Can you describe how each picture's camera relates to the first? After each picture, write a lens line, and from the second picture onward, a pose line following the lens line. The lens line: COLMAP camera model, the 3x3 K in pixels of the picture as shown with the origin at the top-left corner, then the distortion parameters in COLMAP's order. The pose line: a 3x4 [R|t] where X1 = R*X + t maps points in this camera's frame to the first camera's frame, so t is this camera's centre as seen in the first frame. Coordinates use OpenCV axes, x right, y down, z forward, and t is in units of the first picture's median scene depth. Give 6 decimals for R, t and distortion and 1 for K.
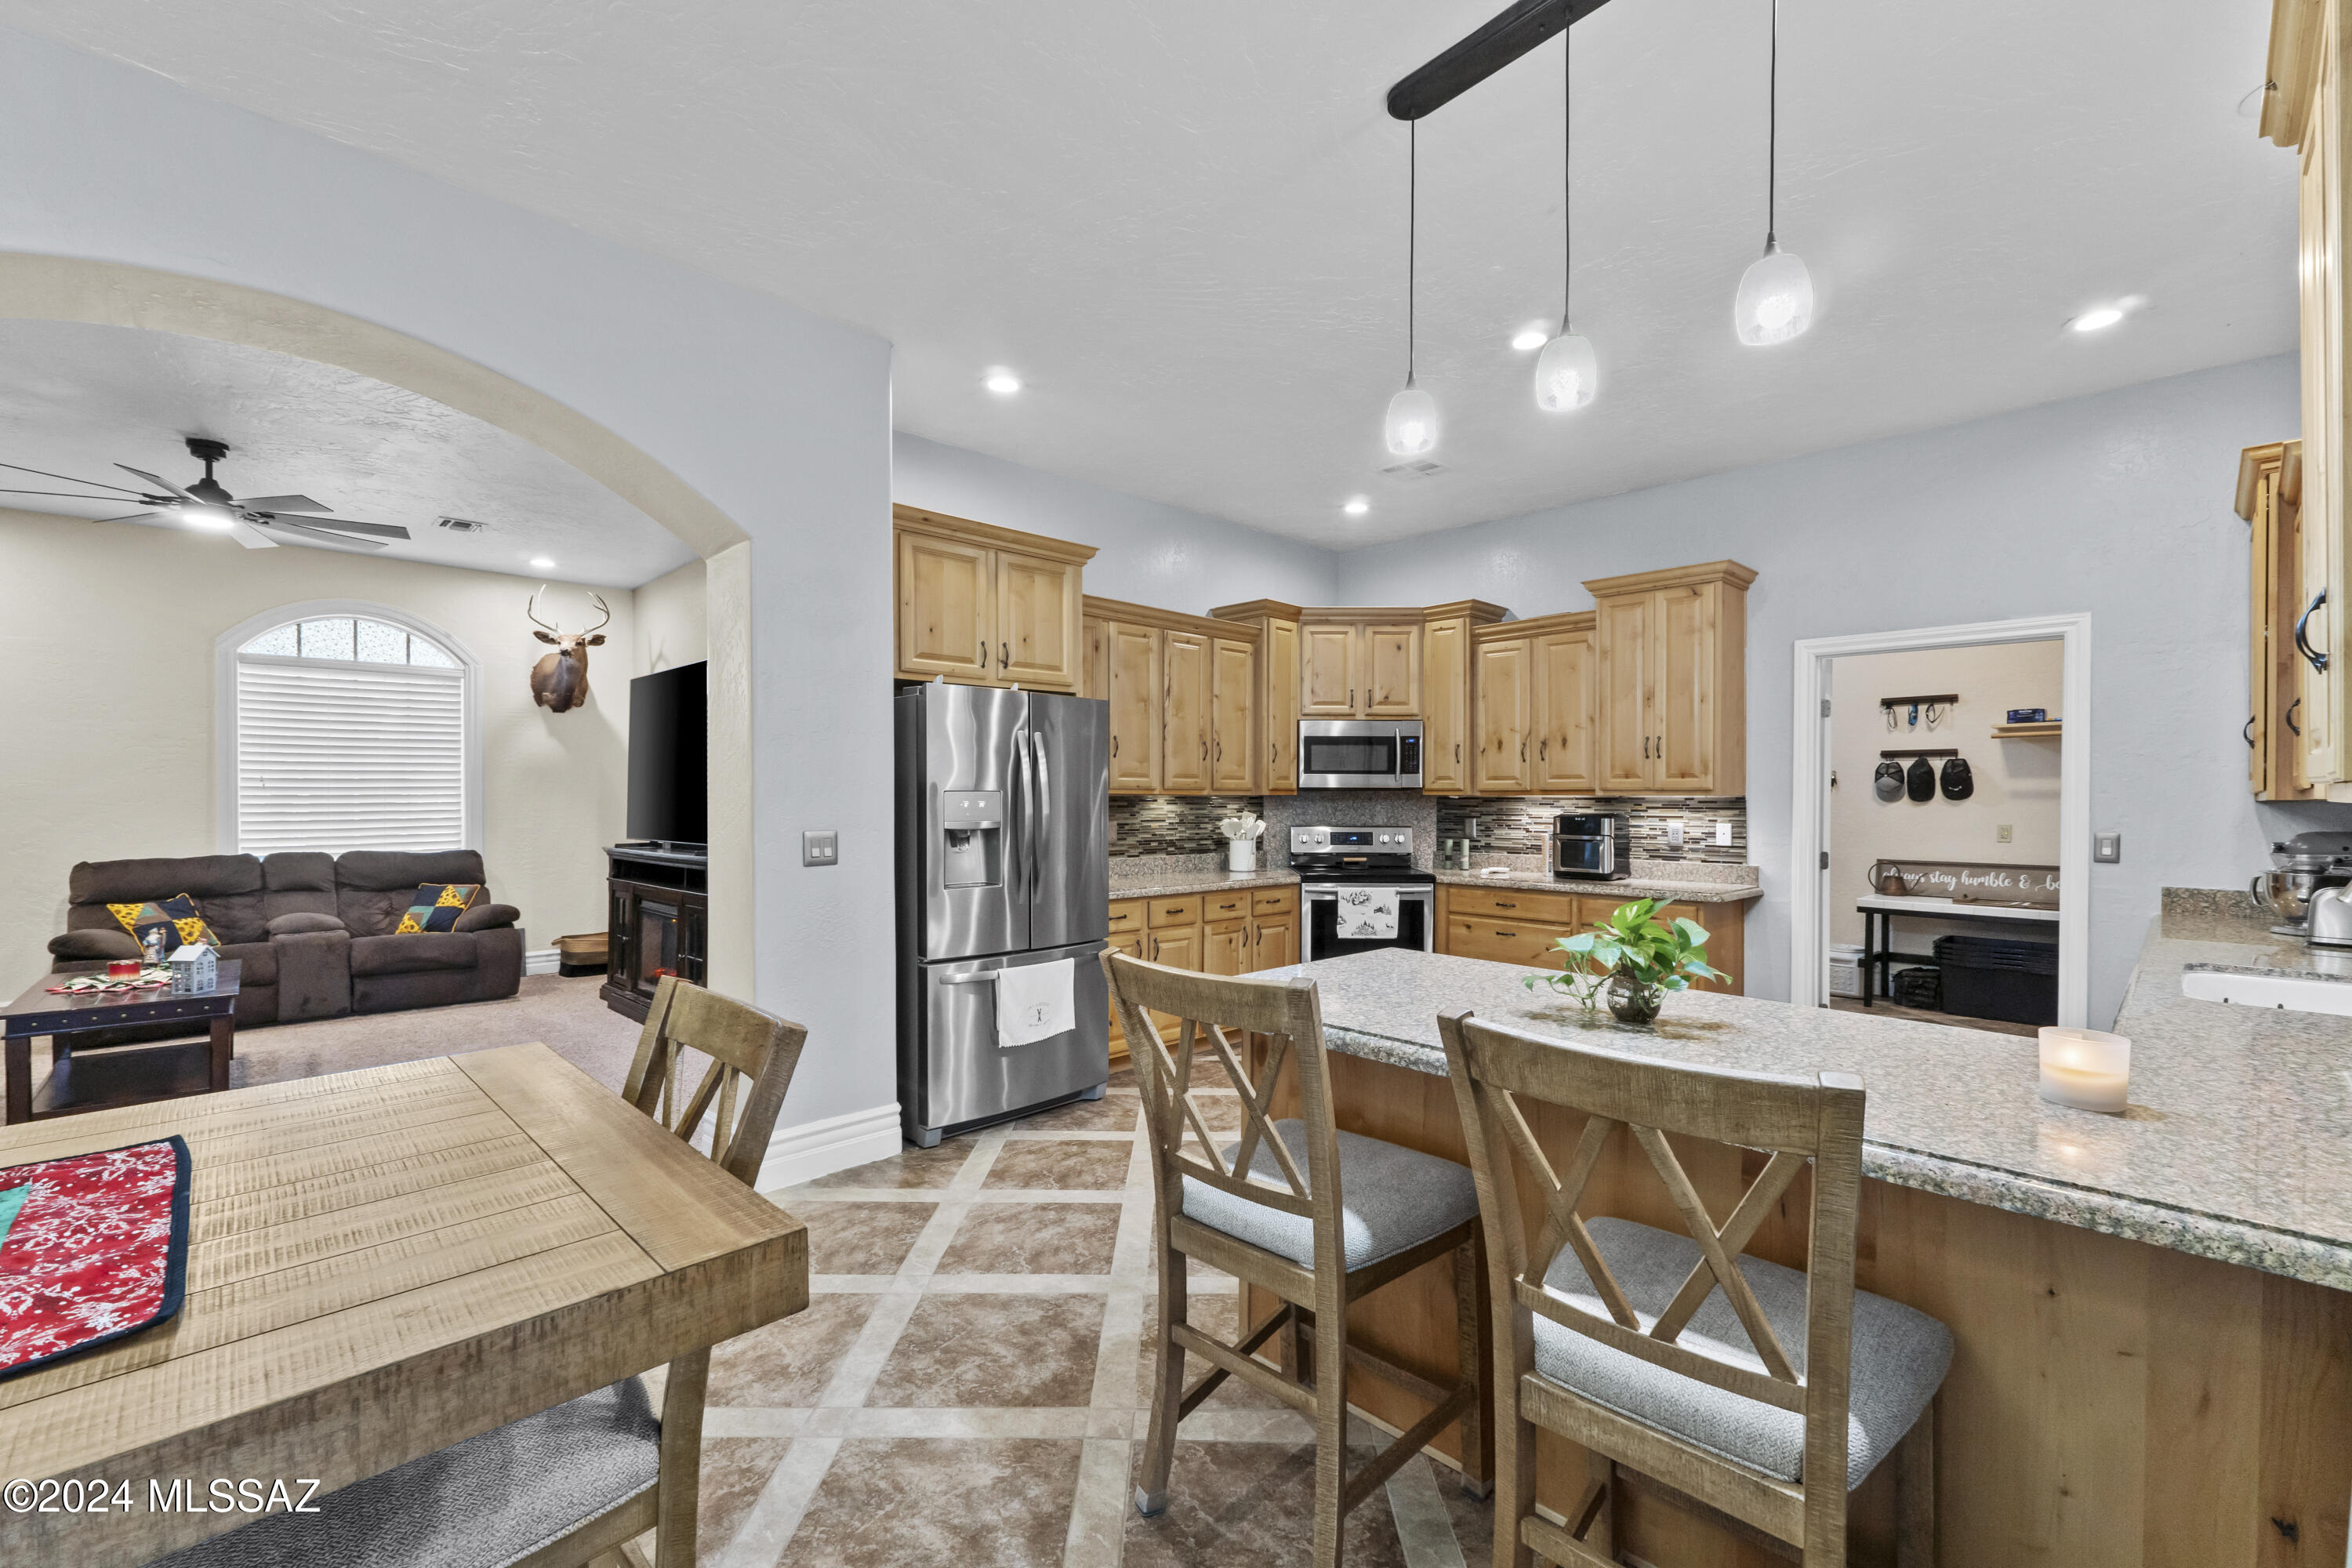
lens RADIAL K [[1000.4, 0, 1183.9], [0, 1000.4, 802.7], [0, 0, 1]] dist [0.007792, 0.000116]
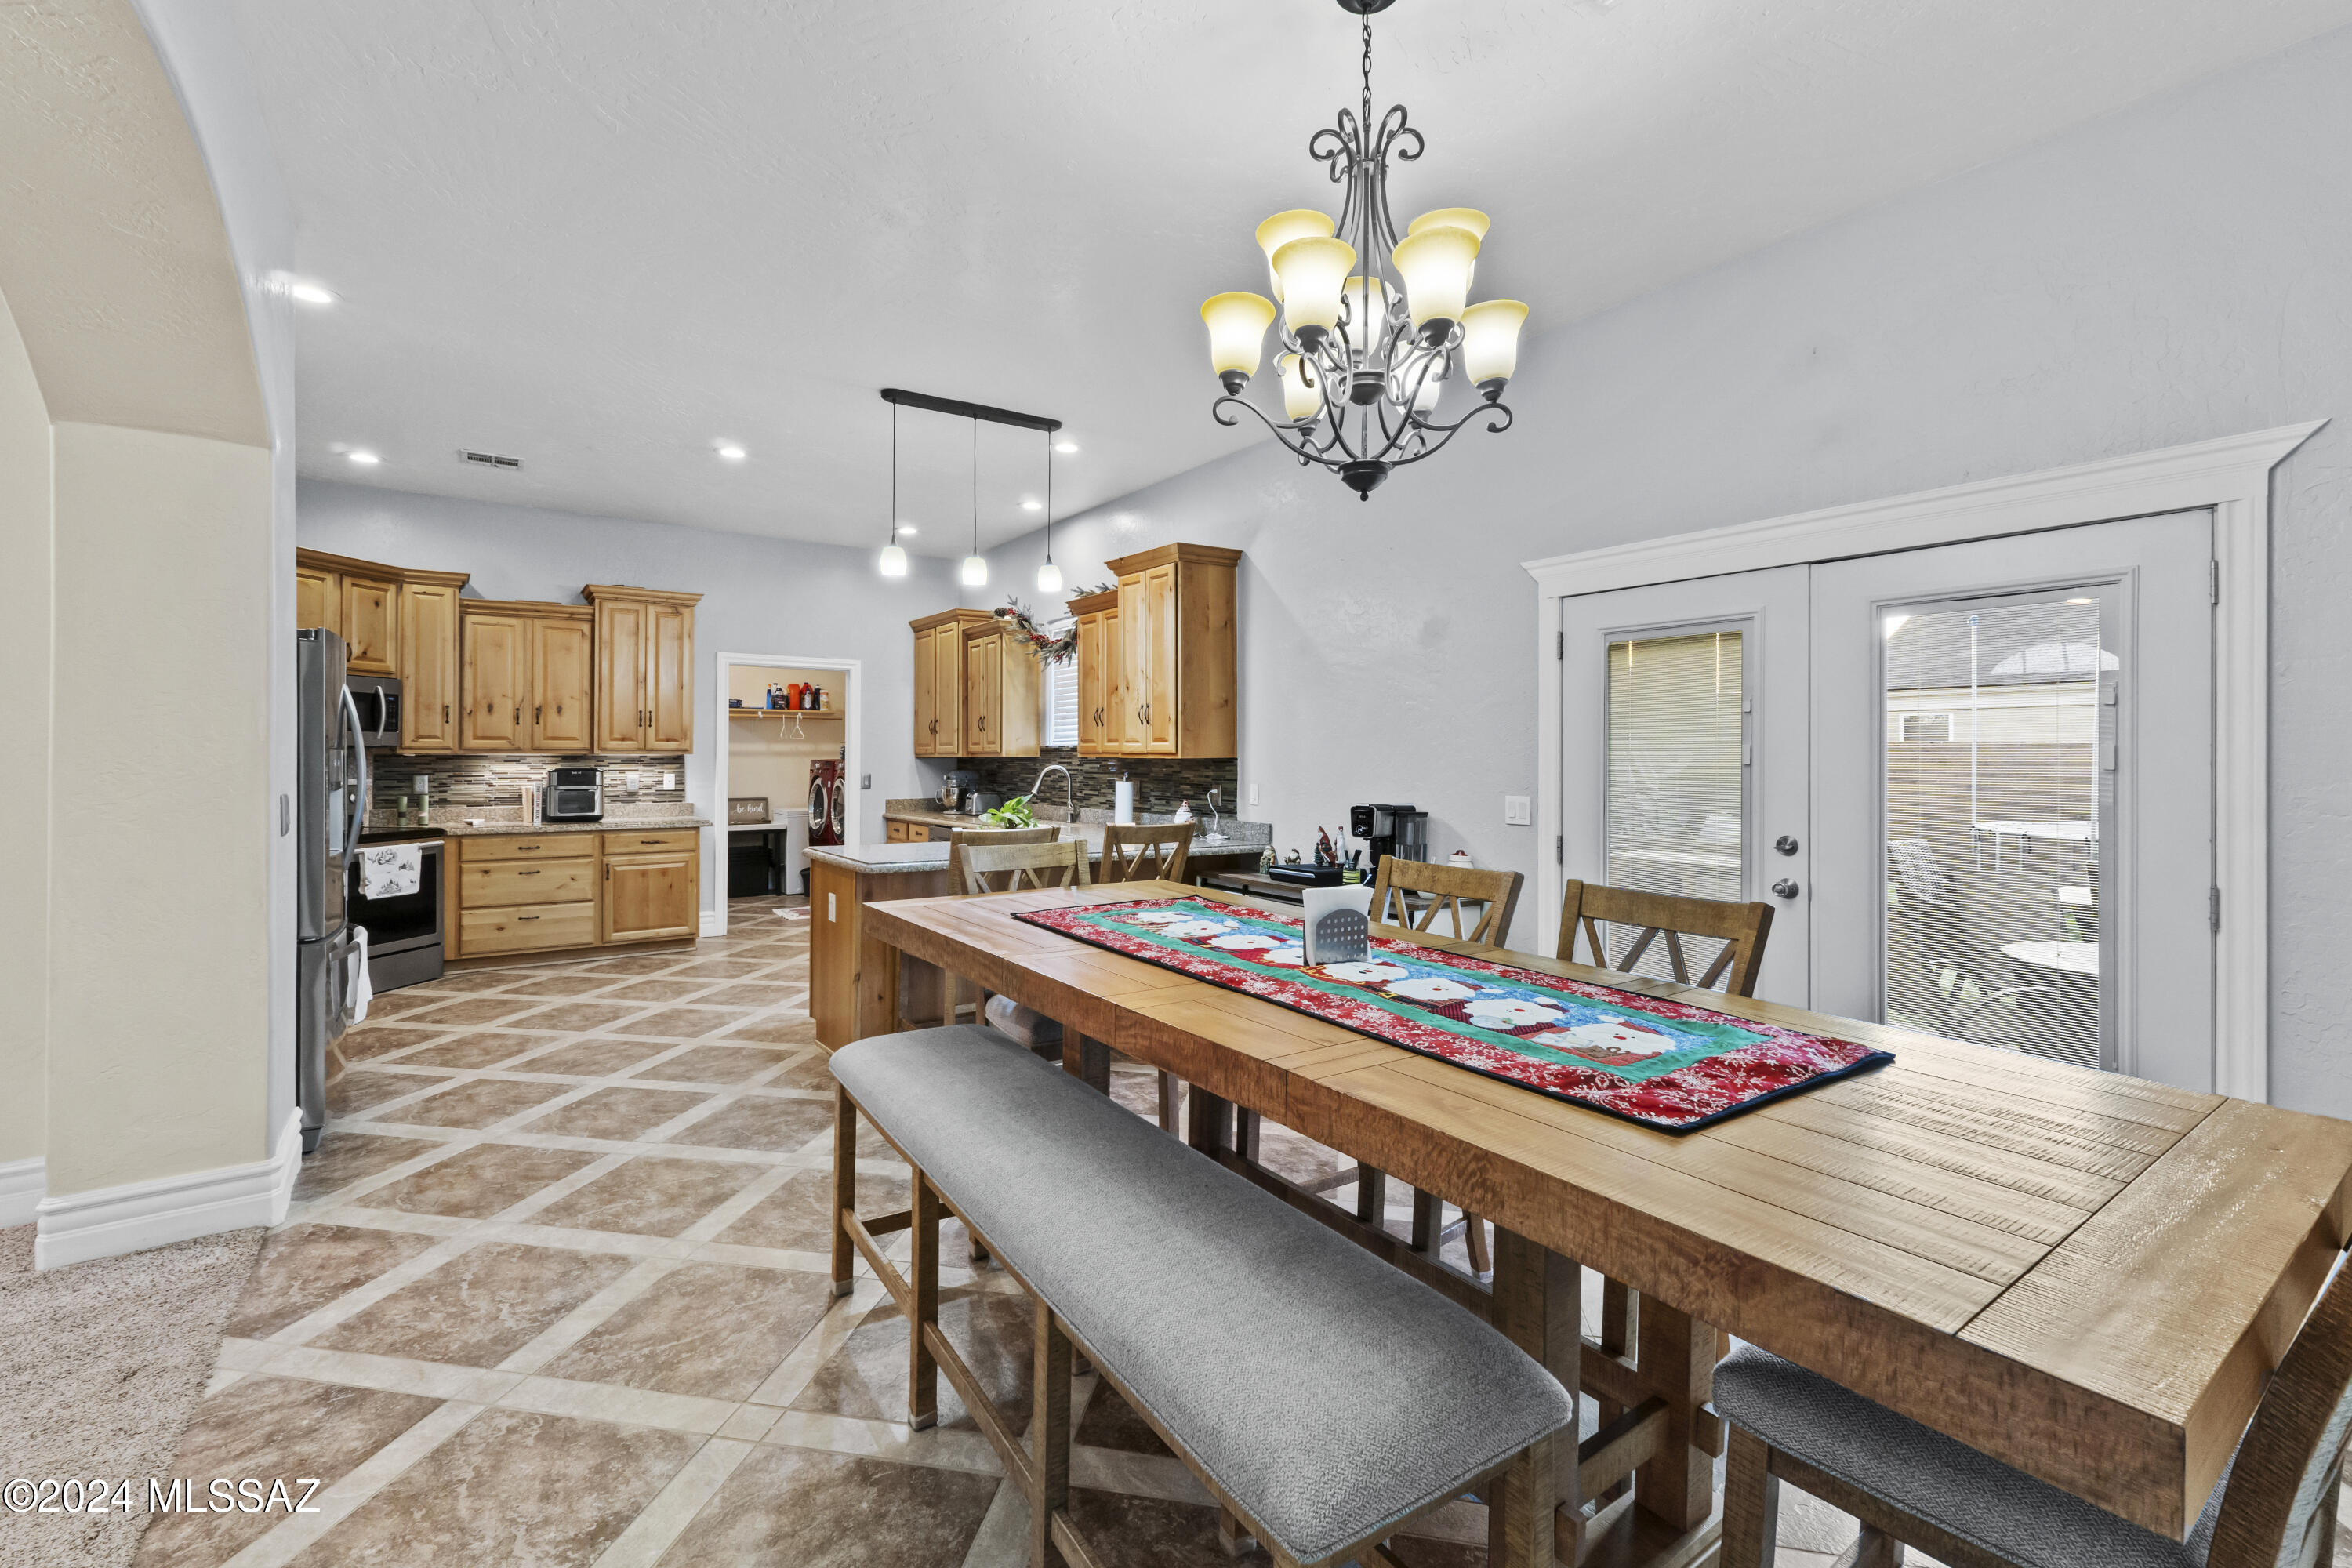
lens RADIAL K [[1003.8, 0, 1170.2], [0, 1003.8, 754.5], [0, 0, 1]] dist [0.007291, 0.000185]
pose [[0.165649, 0.000866, 0.986184, -0.745123], [0.003652, 0.999992, -0.001491, -0.001995], [-0.986178, 0.003849, 0.165644, 0.072605]]
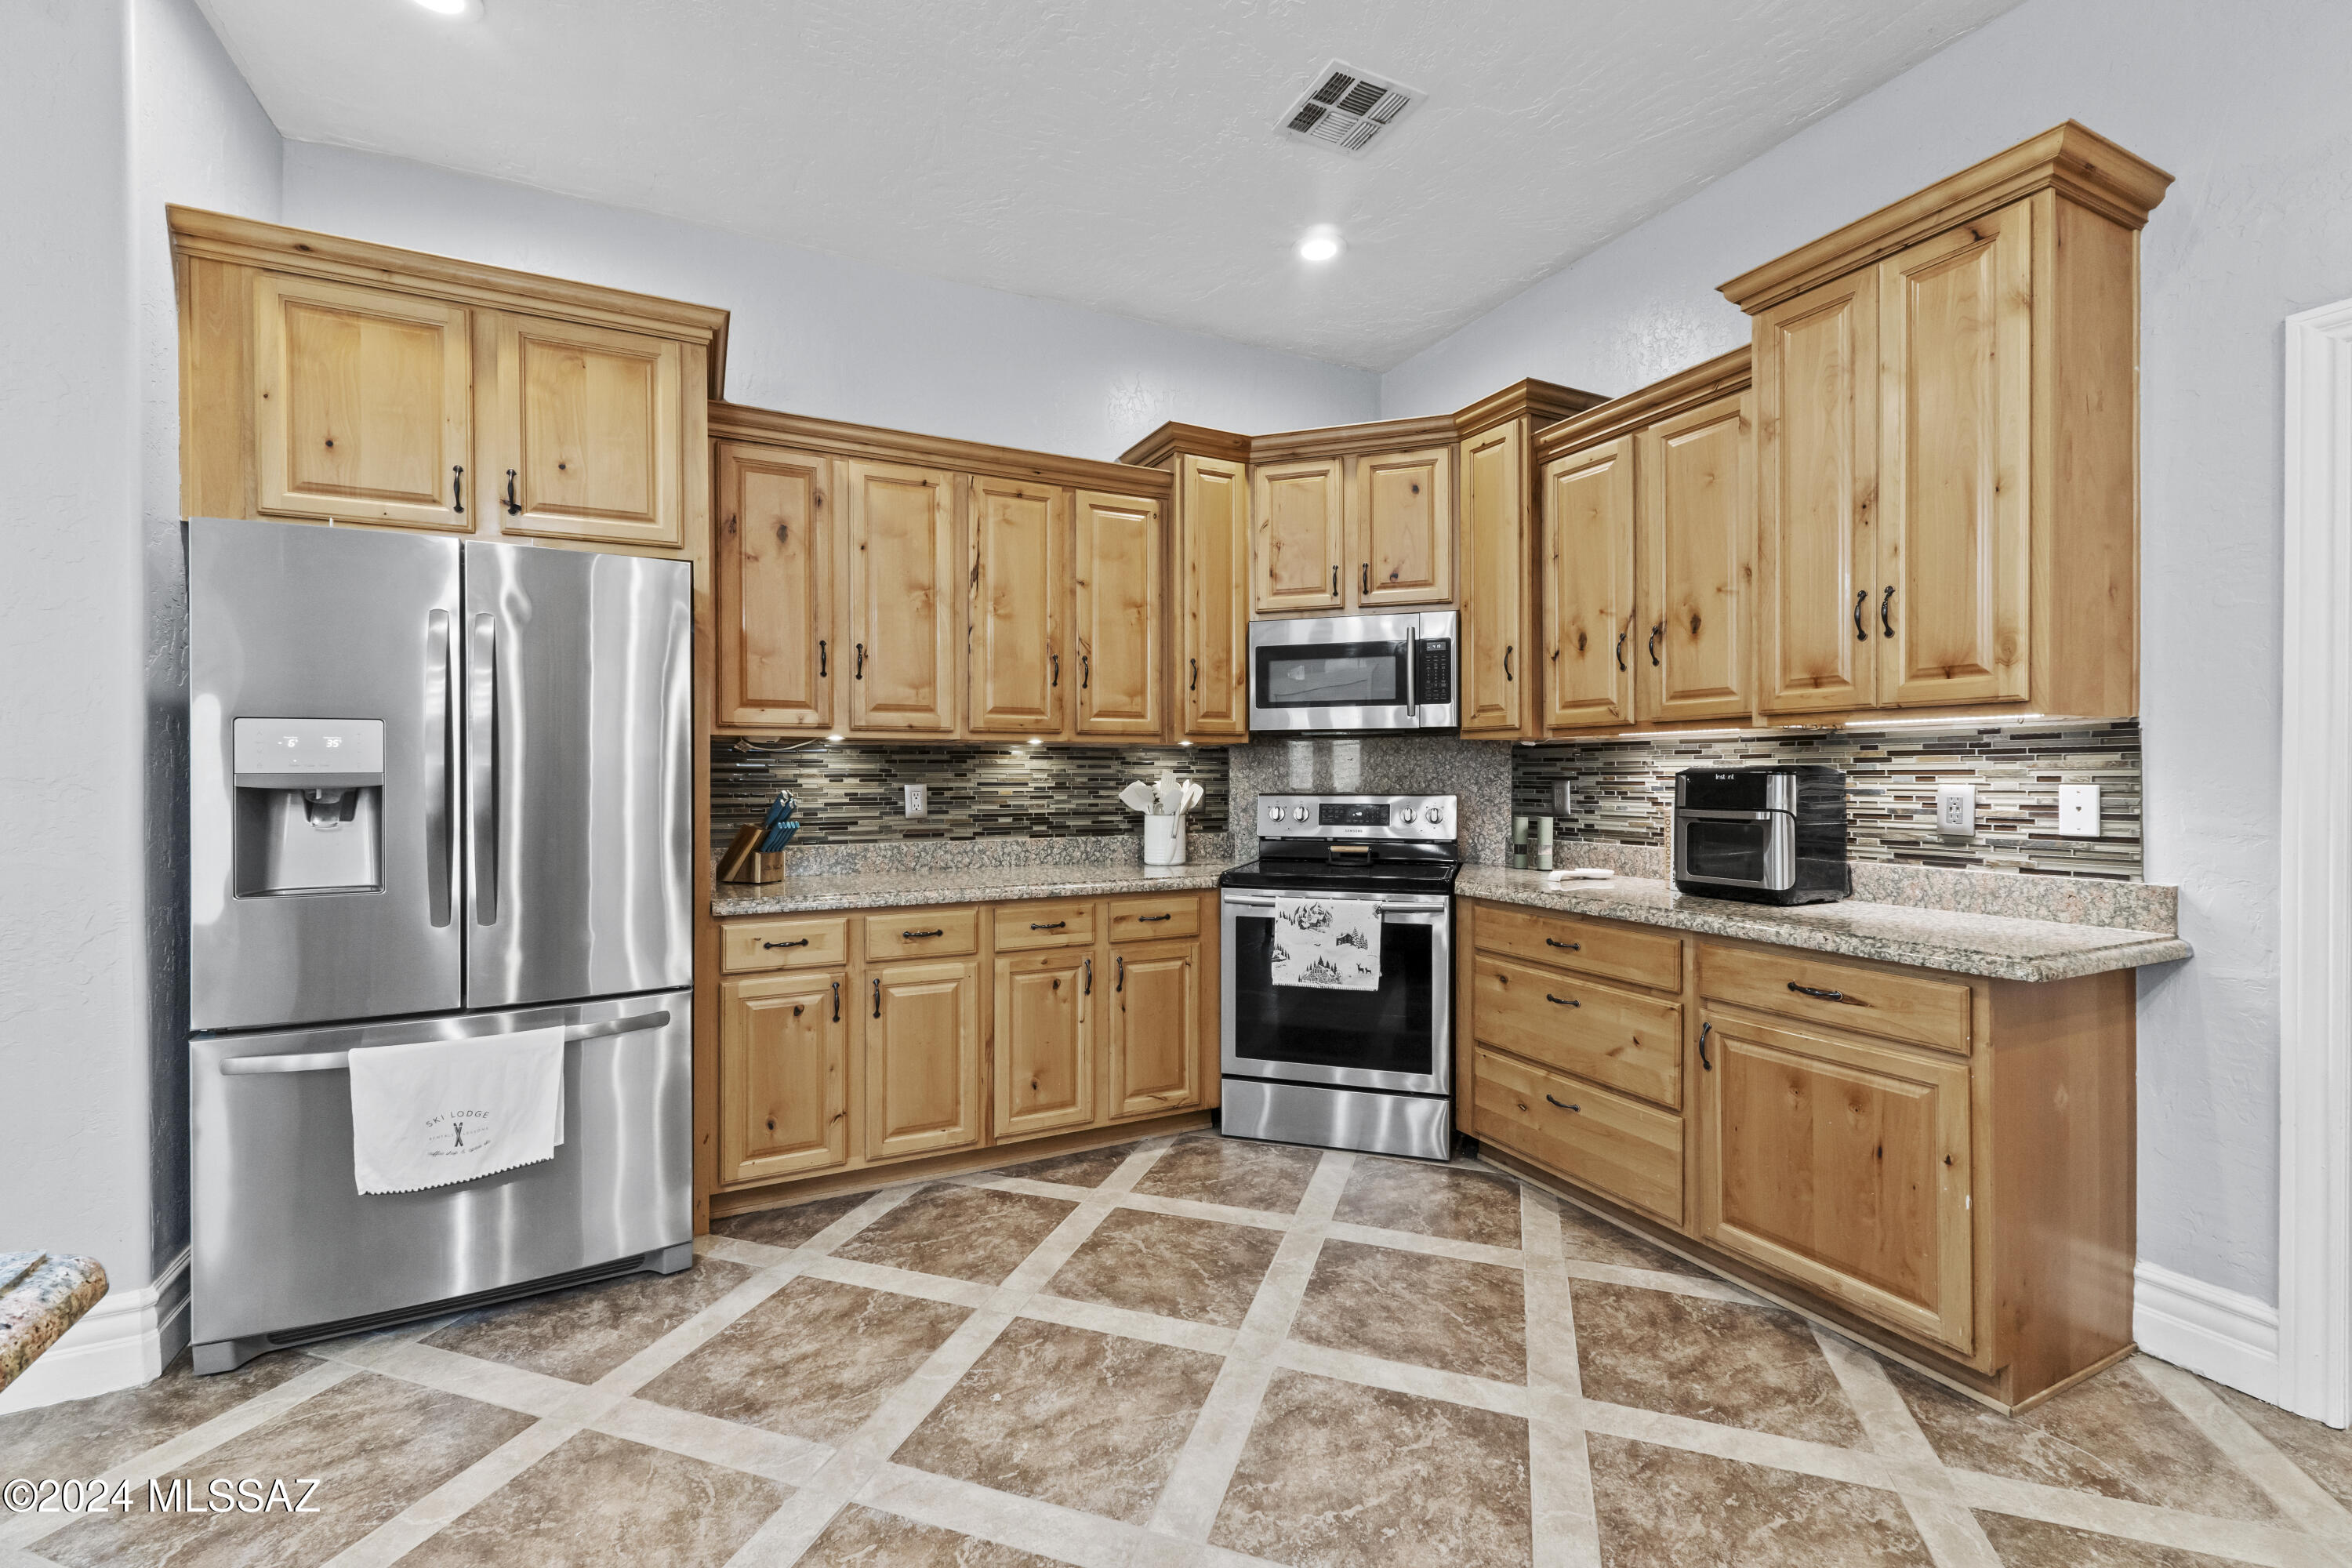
lens RADIAL K [[986.7, 0, 1174.0], [0, 986.7, 777.3], [0, 0, 1]] dist [0.006628, -0.000099]
pose [[0.951188, -0.003955, -0.308588, 0.301838], [0.003188, 0.999990, -0.002987, 0.017741], [0.308597, 0.001857, 0.951191, 0.475793]]
